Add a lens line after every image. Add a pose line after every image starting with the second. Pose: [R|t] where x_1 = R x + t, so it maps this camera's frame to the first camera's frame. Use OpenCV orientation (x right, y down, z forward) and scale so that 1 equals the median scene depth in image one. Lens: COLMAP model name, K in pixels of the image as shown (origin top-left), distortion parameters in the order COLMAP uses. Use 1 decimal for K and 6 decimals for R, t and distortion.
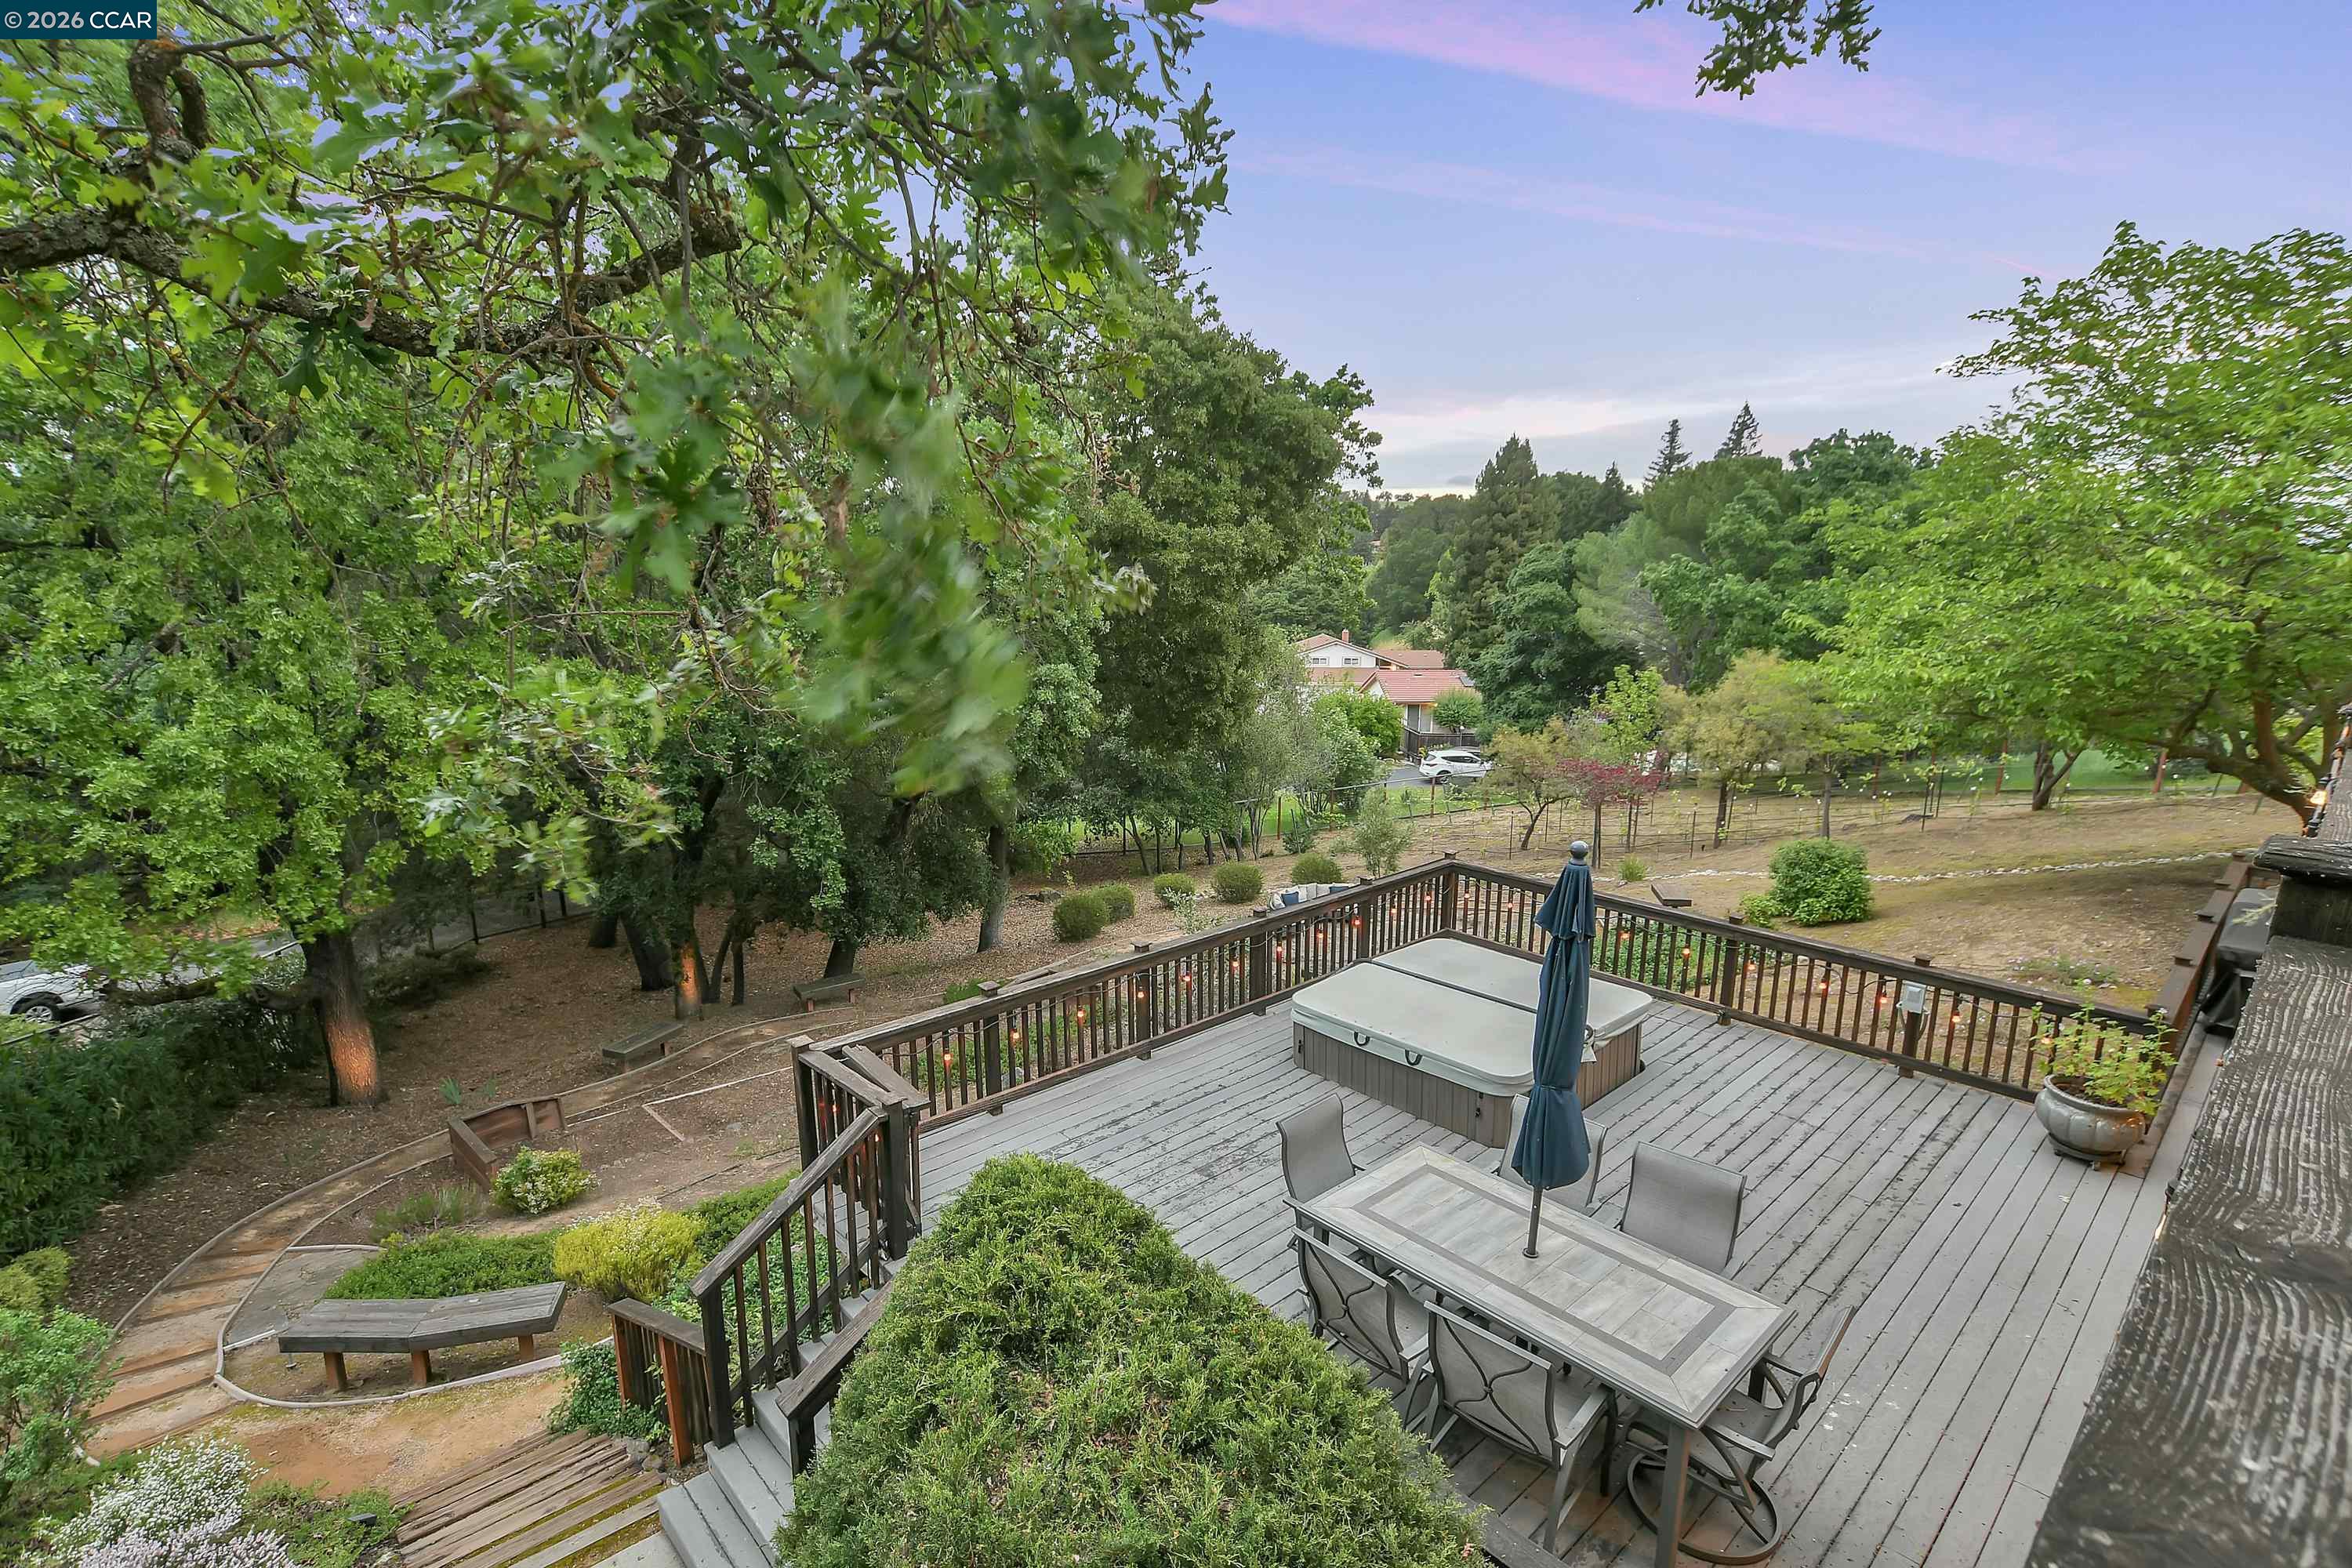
lens RADIAL K [[1090.3, 0, 1155.4], [0, 1090.3, 799.2], [0, 0, 1]] dist [-0.024233, -0.000079]
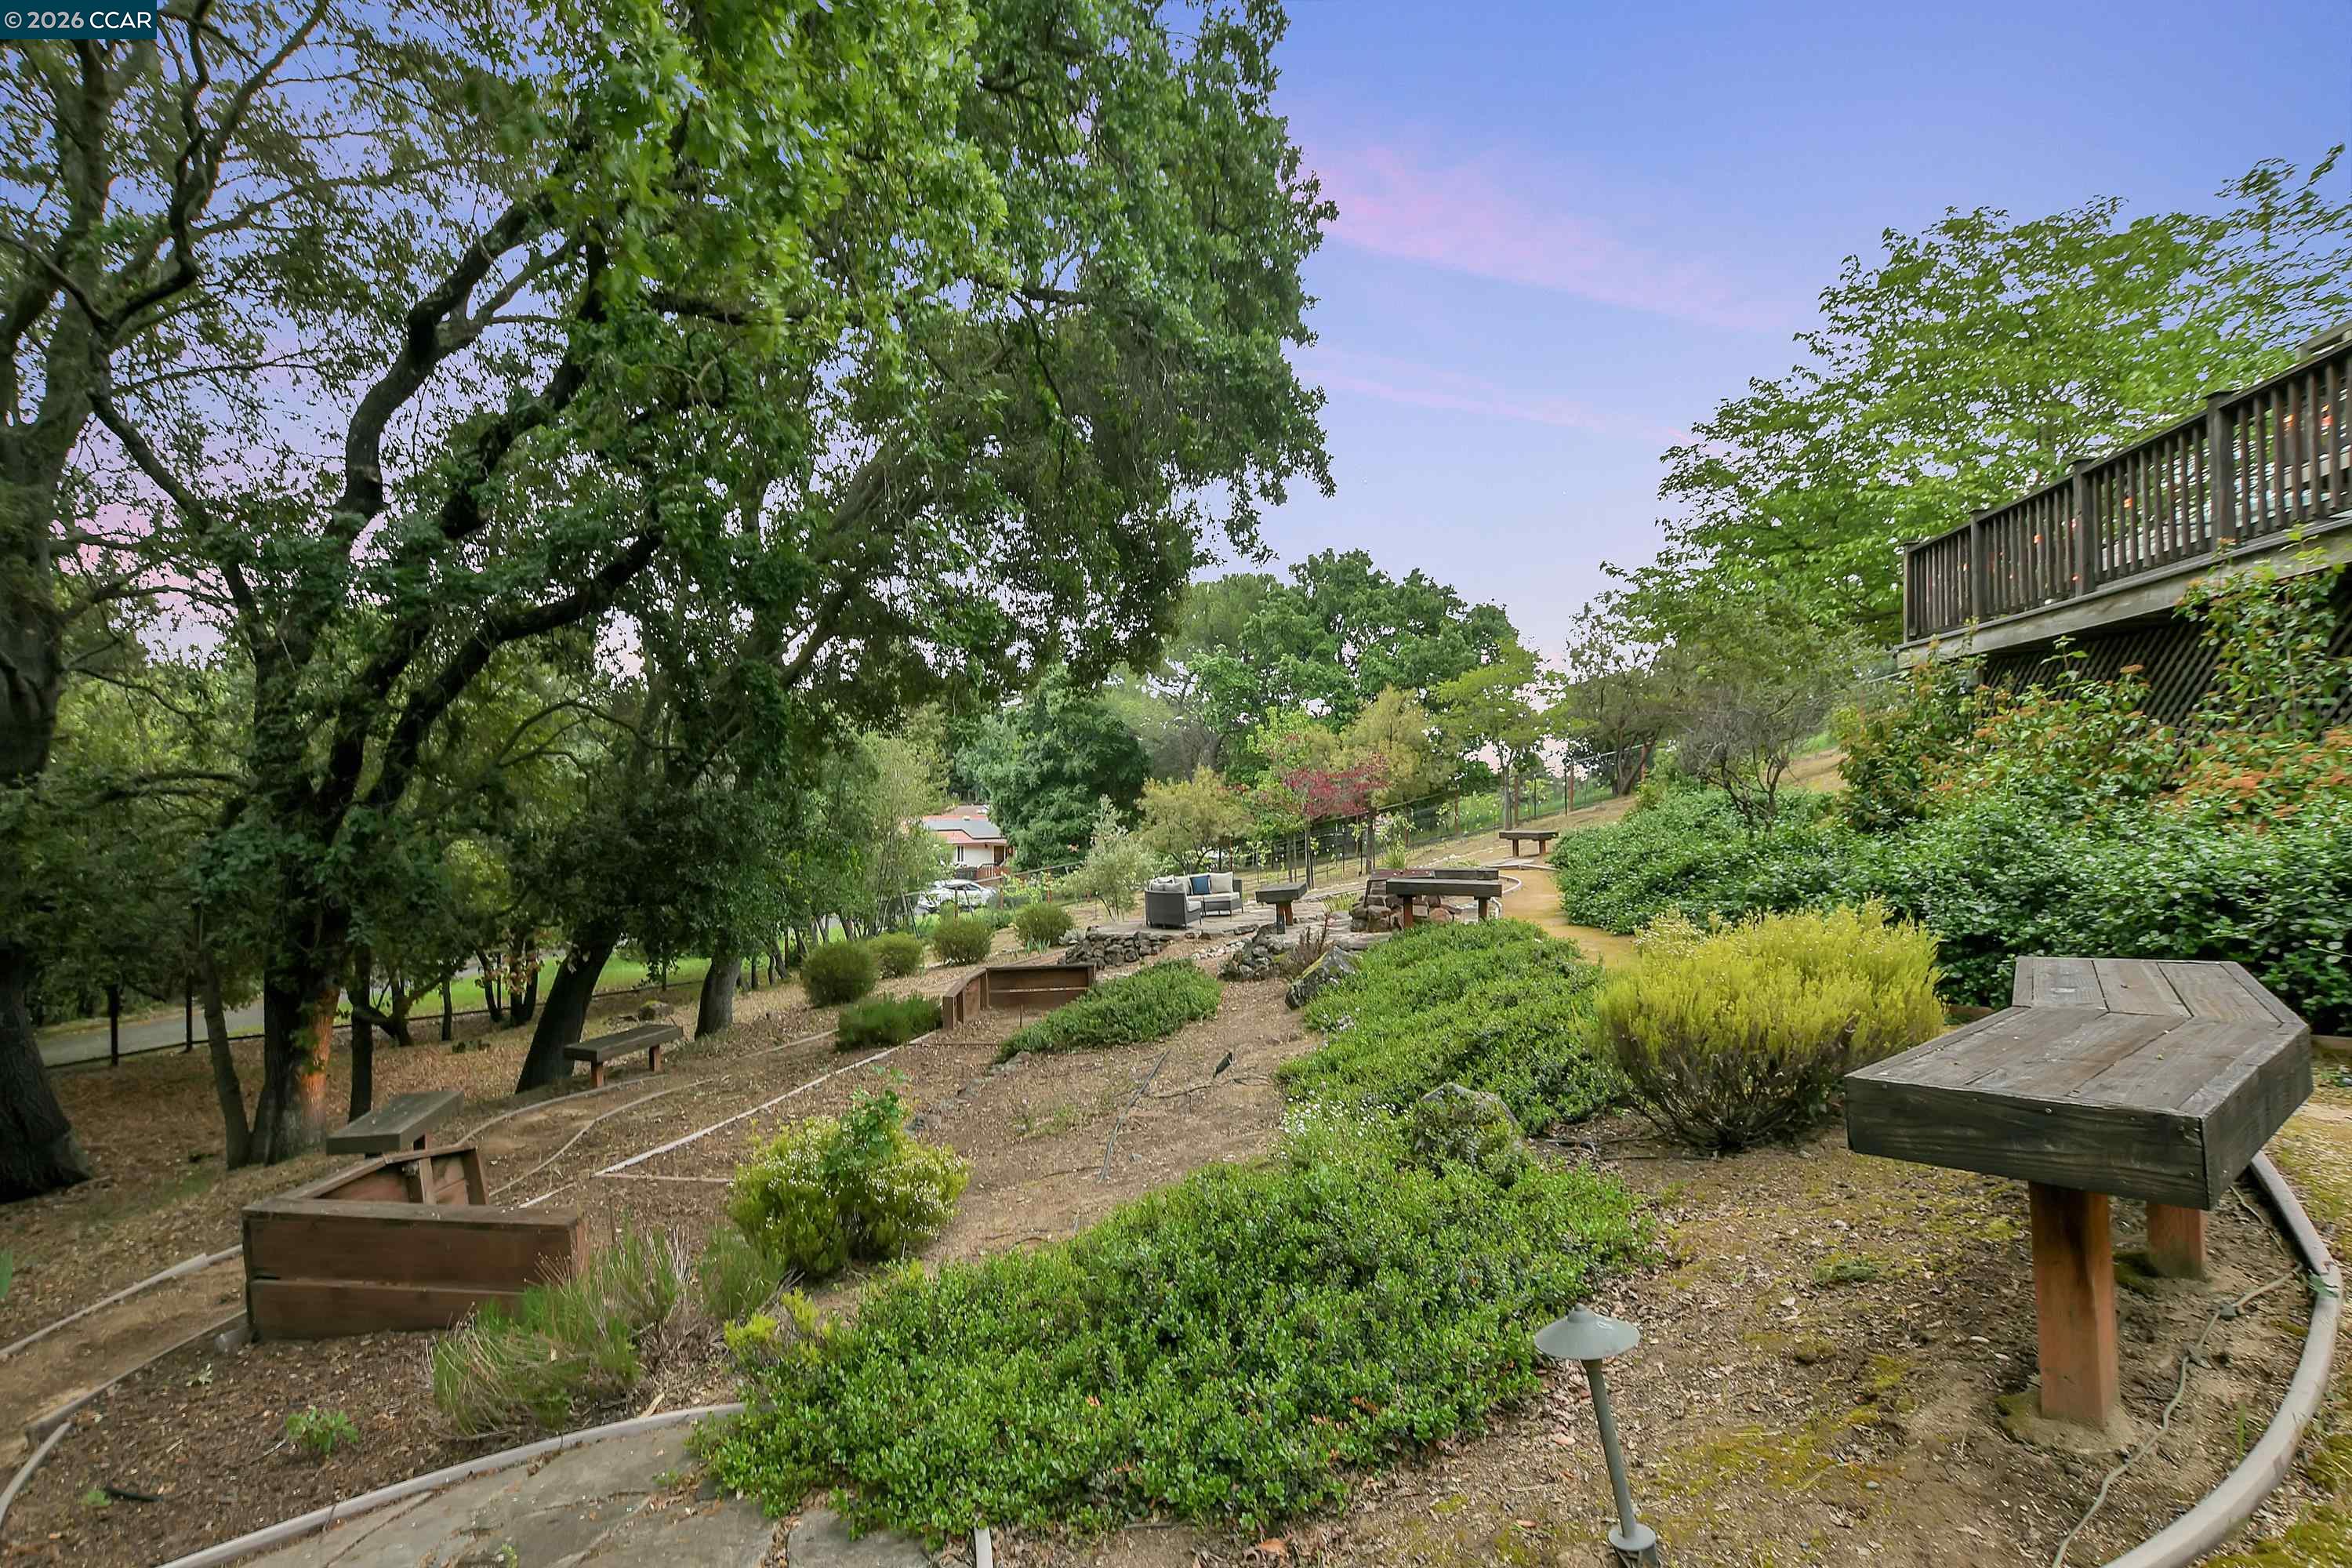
lens RADIAL K [[1090.3, 0, 1155.4], [0, 1090.3, 799.2], [0, 0, 1]] dist [-0.024233, -0.000079]
pose [[0.805542, -0.001374, 0.592537, -0.195594], [0.123082, 0.978574, -0.165058, 0.087464], [-0.579615, 0.205892, 0.788451, 0.184617]]
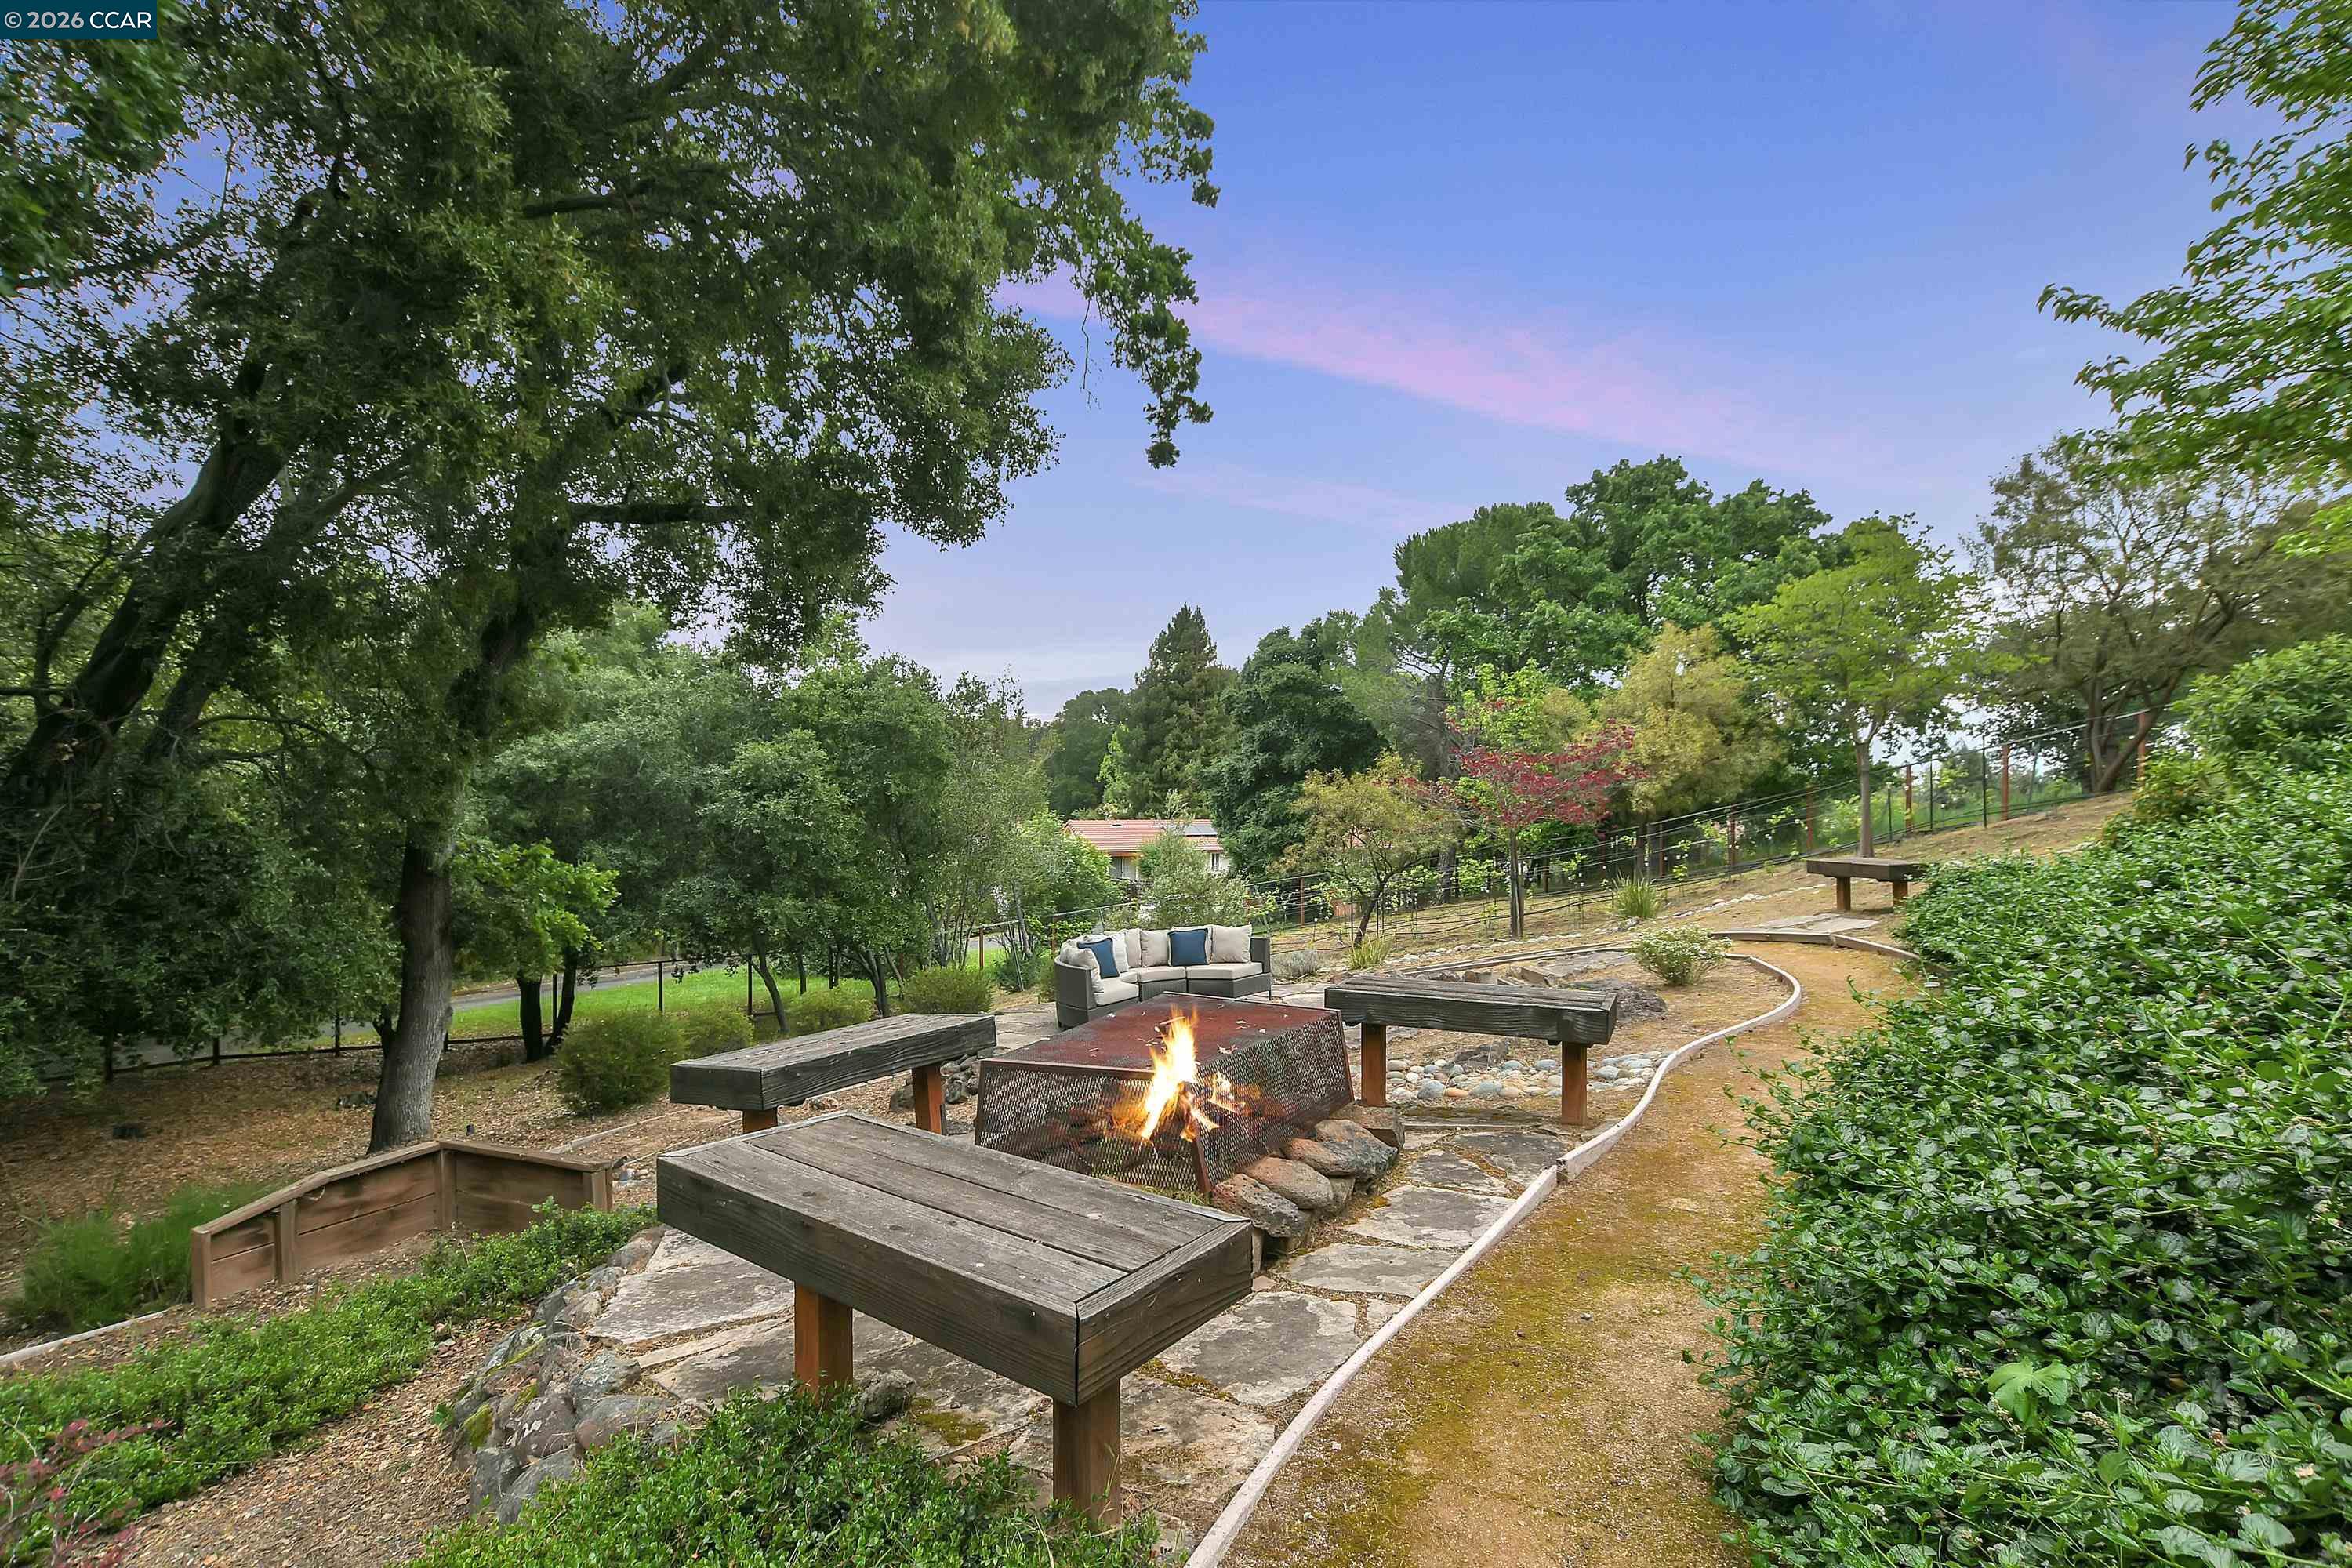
lens RADIAL K [[1090.3, 0, 1155.4], [0, 1090.3, 799.2], [0, 0, 1]] dist [-0.024233, -0.000079]
pose [[0.950554, 0.003014, 0.310544, 0.002122], [0.061638, 0.978229, -0.198164, 0.066052], [-0.304380, 0.207507, 0.929674, 0.298296]]
